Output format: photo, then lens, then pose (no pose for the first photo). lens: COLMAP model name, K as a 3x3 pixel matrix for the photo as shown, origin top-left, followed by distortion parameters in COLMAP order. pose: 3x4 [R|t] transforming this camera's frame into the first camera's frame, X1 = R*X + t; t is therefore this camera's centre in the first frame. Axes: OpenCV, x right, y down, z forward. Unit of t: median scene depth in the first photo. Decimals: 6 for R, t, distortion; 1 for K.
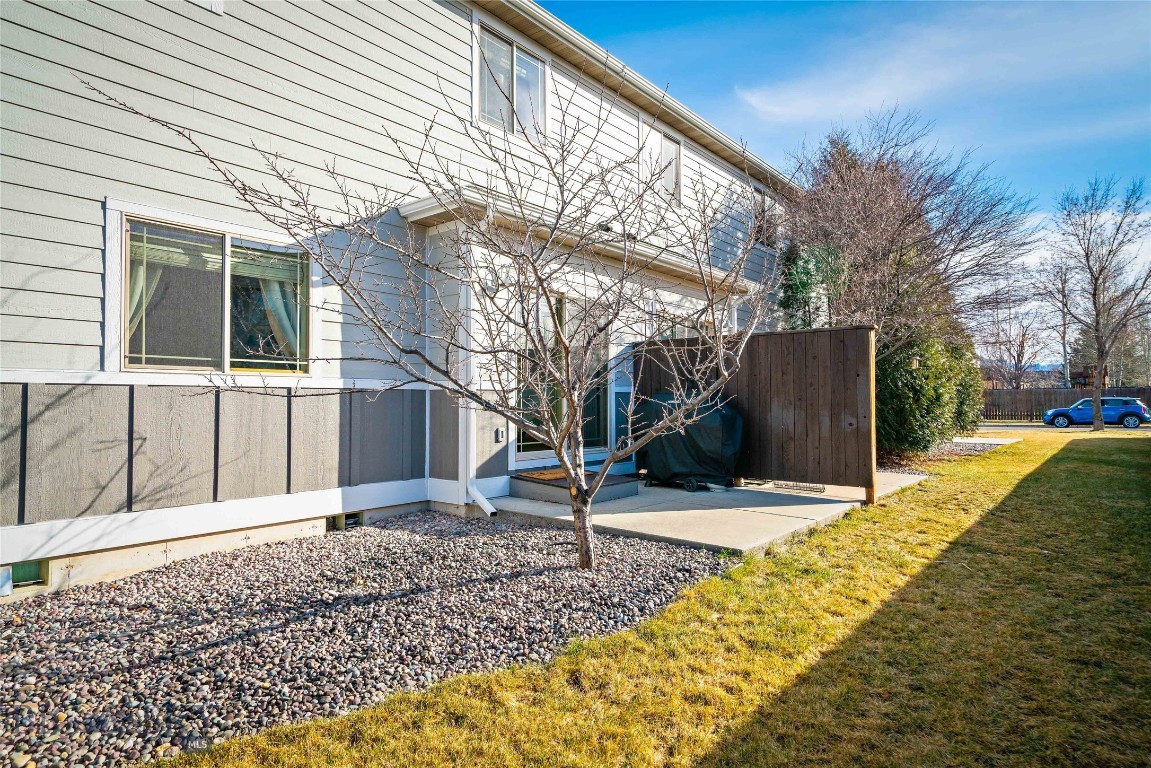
lens RADIAL K [[635.4, 0, 575.5], [0, 635.4, 384.0], [0, 0, 1]] dist [0.022026, -0.000045]
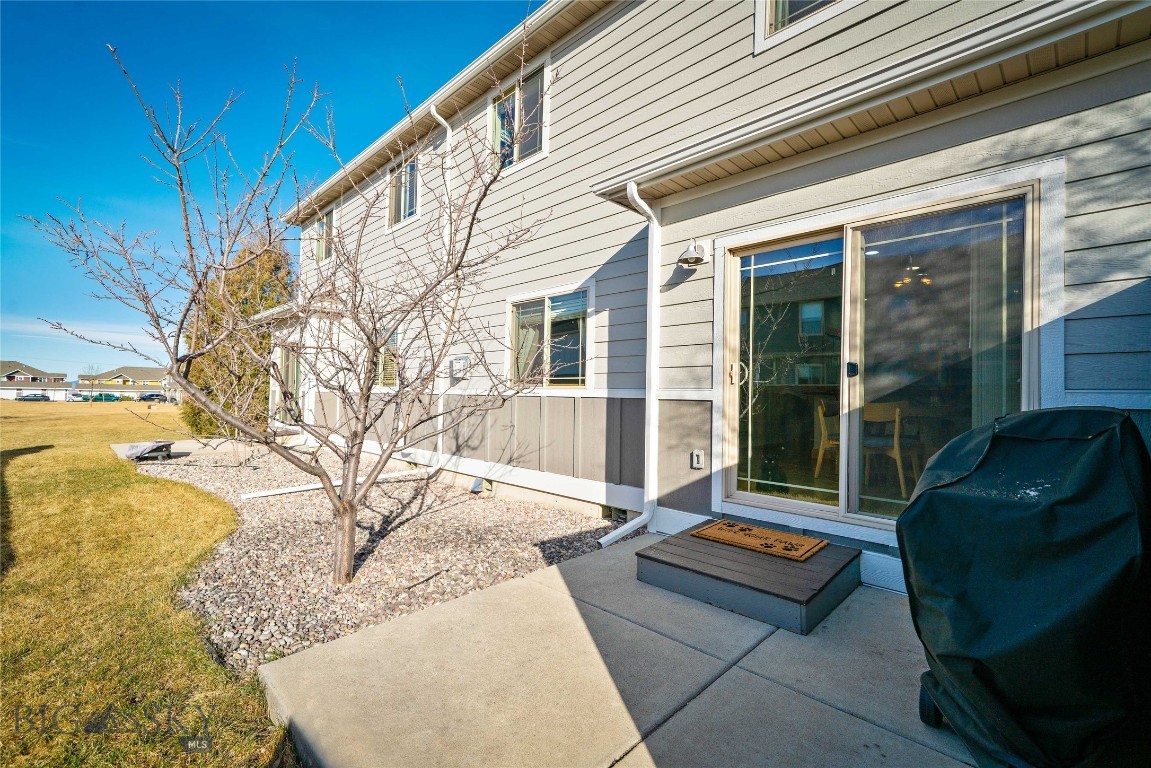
lens RADIAL K [[484.1, 0, 575.5], [0, 484.1, 384.0], [0, 0, 1]] dist [-0.000285, 0.000061]
pose [[-0.070181, -0.013666, -0.997441, 0.531843], [0.024687, 0.999576, -0.015432, -0.005702], [0.997229, -0.025707, -0.069813, 1.015584]]
